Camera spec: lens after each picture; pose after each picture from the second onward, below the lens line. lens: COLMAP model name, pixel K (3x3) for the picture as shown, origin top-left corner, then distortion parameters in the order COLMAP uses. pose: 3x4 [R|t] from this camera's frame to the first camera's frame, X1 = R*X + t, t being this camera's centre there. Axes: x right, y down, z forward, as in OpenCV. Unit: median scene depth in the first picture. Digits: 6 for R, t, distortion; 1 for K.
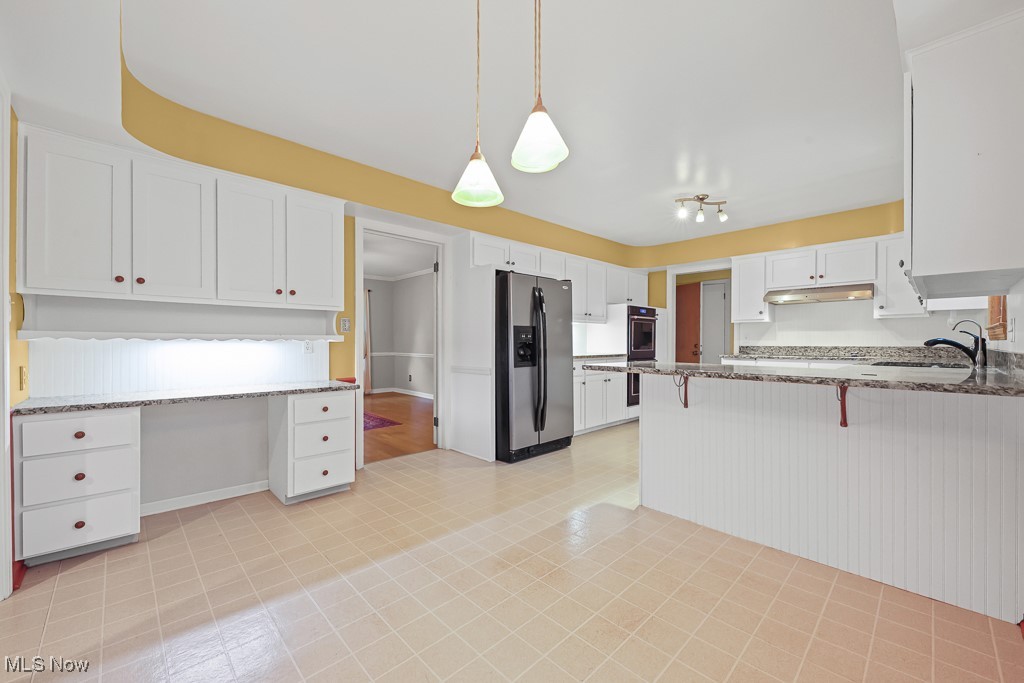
lens RADIAL K [[413.6, 0, 512.4], [0, 413.6, 344.2], [0, 0, 1]] dist [0.007357, -0.000832]
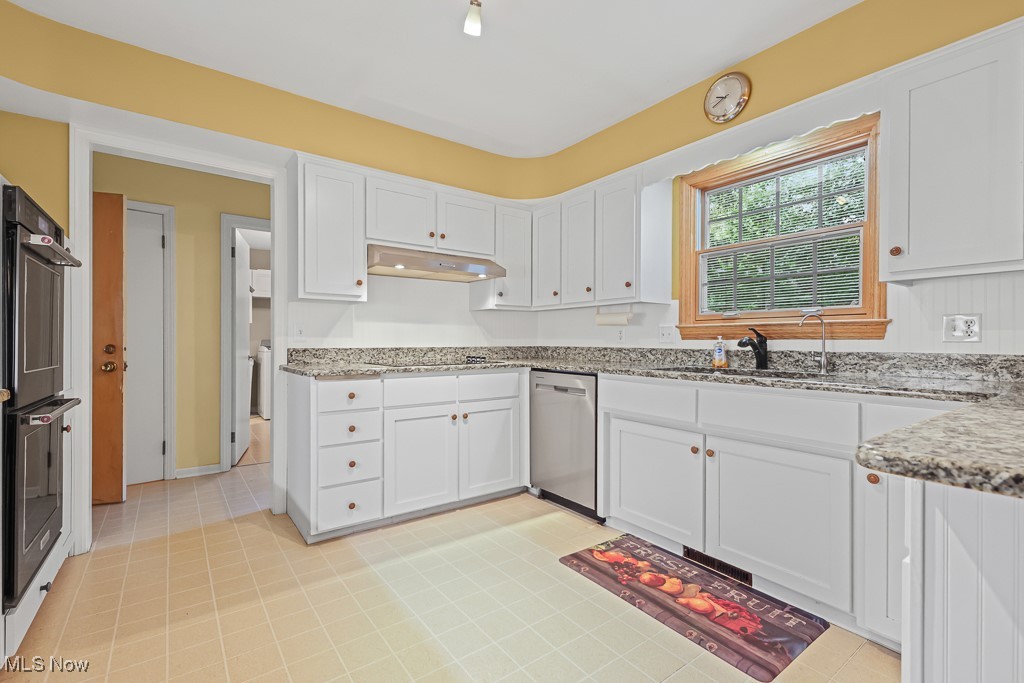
lens RADIAL K [[462.1, 0, 514.9], [0, 462.1, 344.4], [0, 0, 1]] dist [0.008122, -0.000259]
pose [[0.128115, -0.005528, 0.991744, 0.068254], [0.001727, 0.999984, 0.005351, -0.003700], [-0.991758, 0.001028, 0.128122, 0.853952]]
